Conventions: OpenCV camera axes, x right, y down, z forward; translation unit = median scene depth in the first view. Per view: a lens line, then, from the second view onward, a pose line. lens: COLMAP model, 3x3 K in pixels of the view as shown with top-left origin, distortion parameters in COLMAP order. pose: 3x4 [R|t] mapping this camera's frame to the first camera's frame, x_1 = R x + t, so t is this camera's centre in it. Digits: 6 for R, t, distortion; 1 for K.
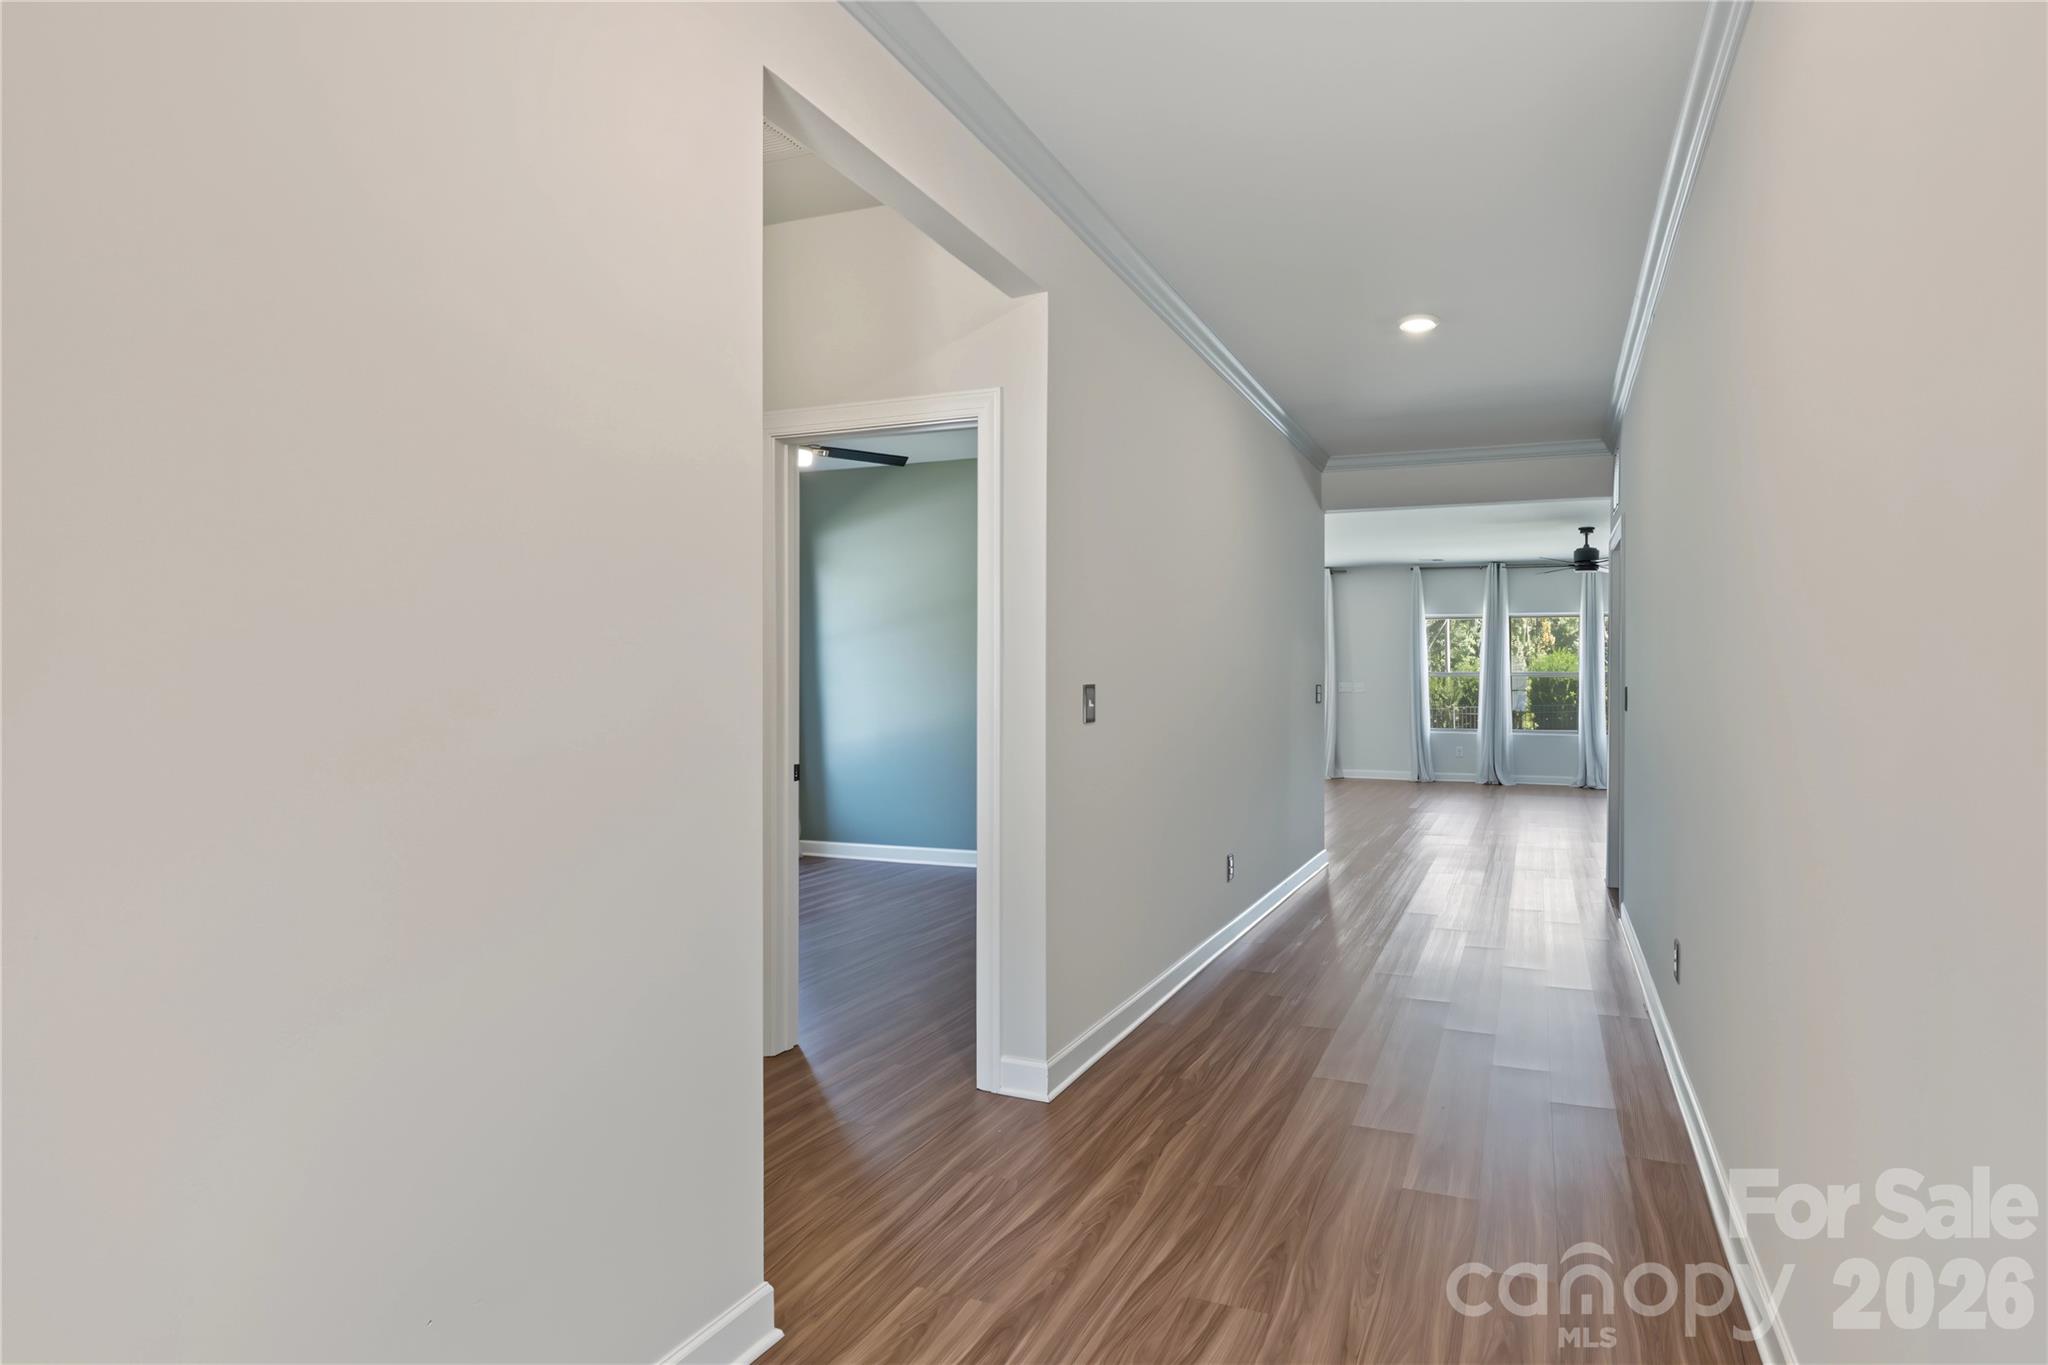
lens RADIAL K [[961.6, 0, 1023.9], [0, 961.6, 678.6], [0, 0, 1]] dist [-0.000245, 0.000066]
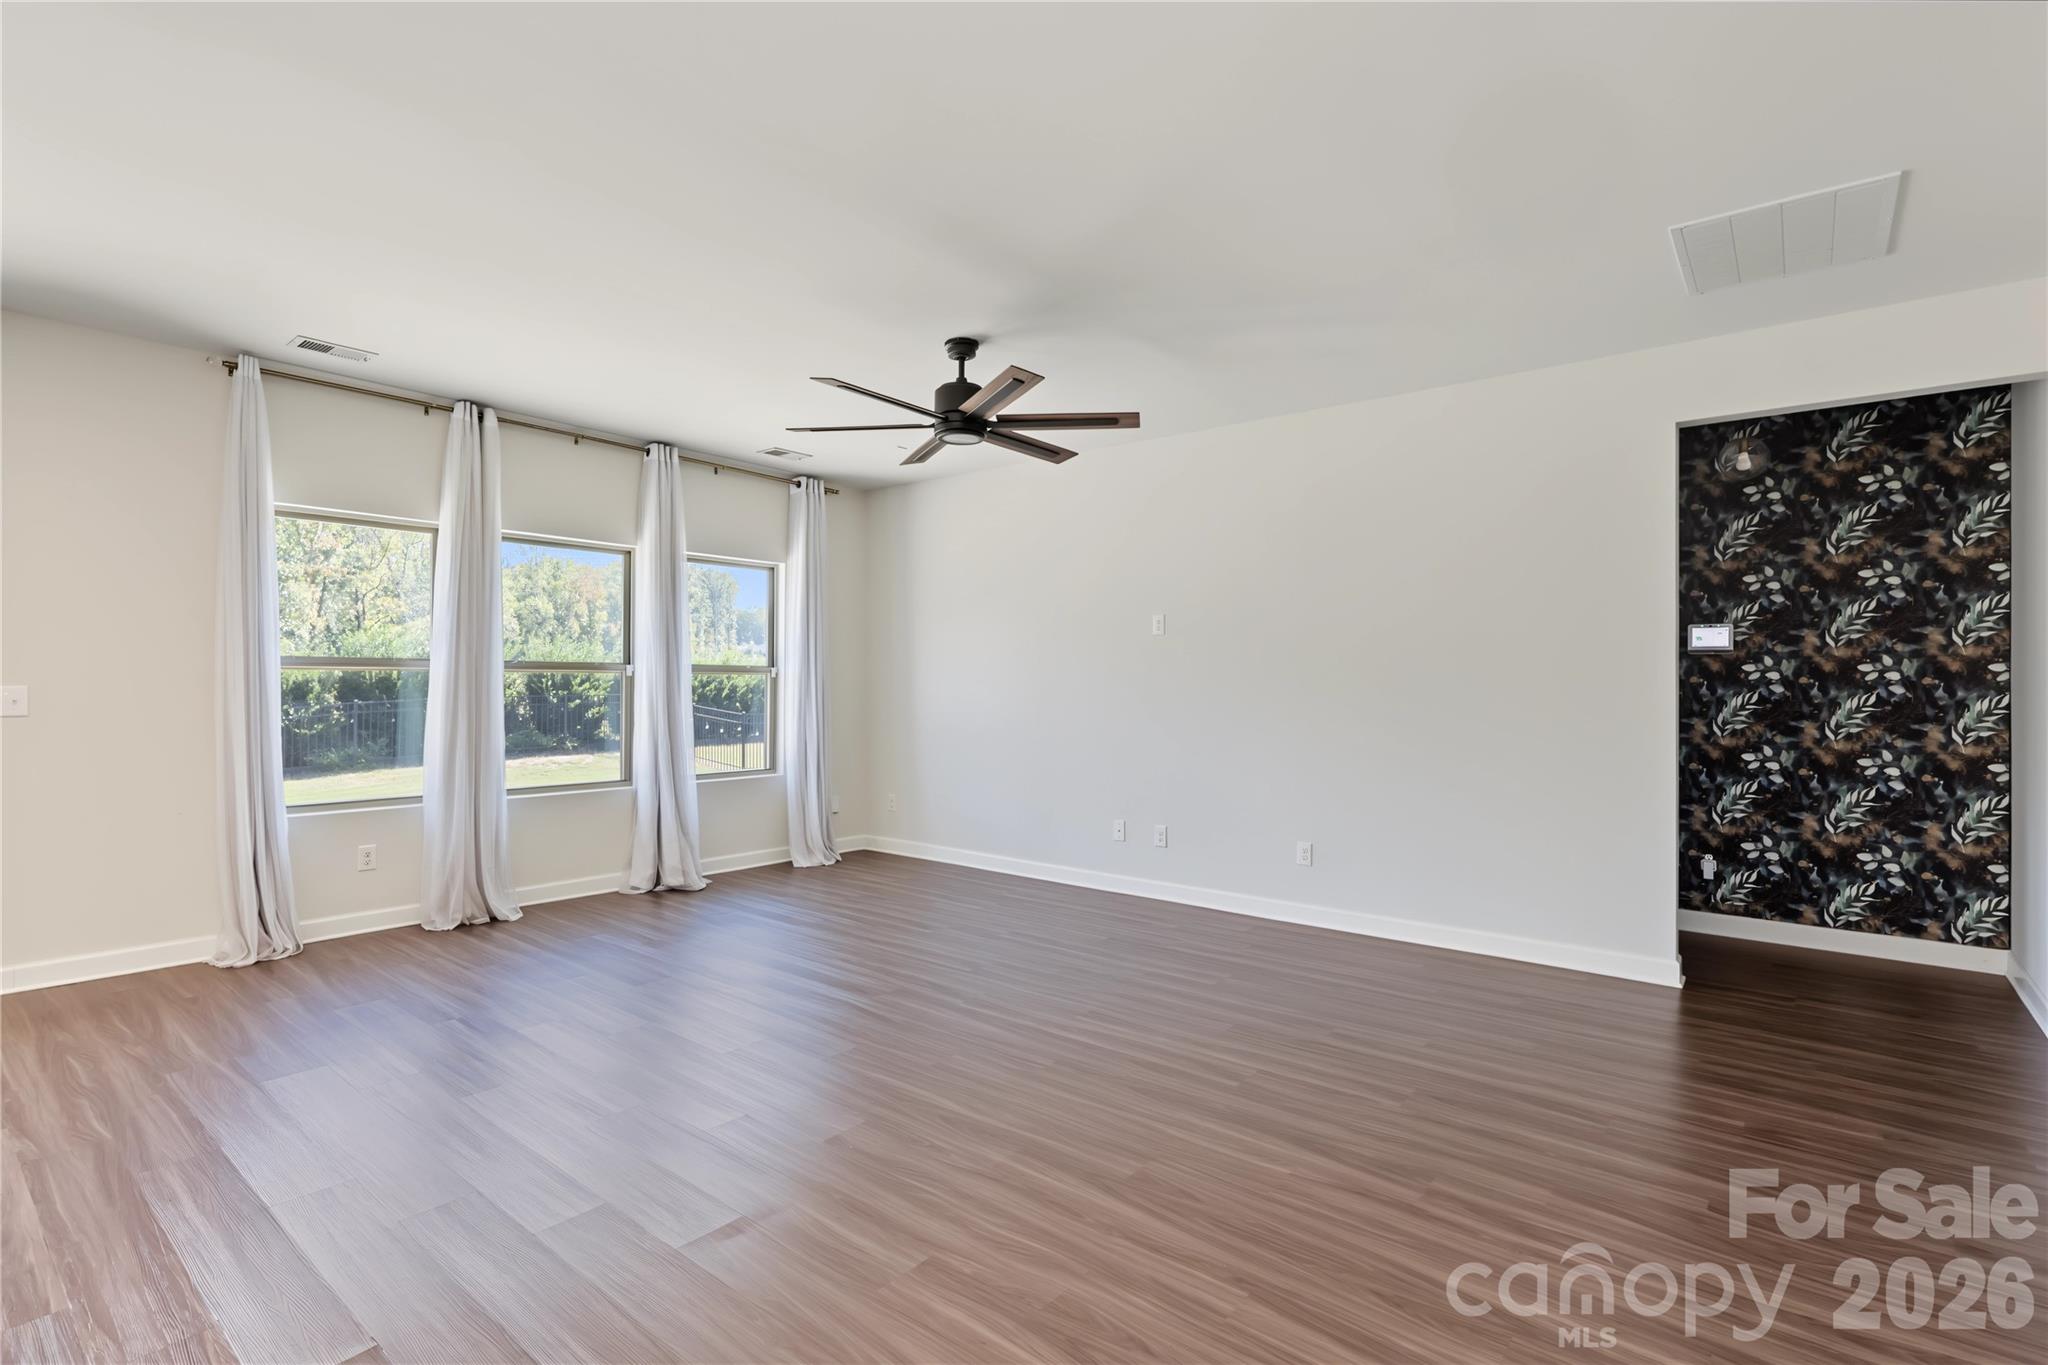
lens RADIAL K [[961.6, 0, 1023.9], [0, 961.6, 678.6], [0, 0, 1]] dist [-0.000245, 0.000066]
pose [[0.193701, -0.005885, 0.981043, 0.118692], [-0.002933, 0.999974, 0.006577, -0.002111], [-0.981056, -0.004152, 0.193678, 0.684638]]
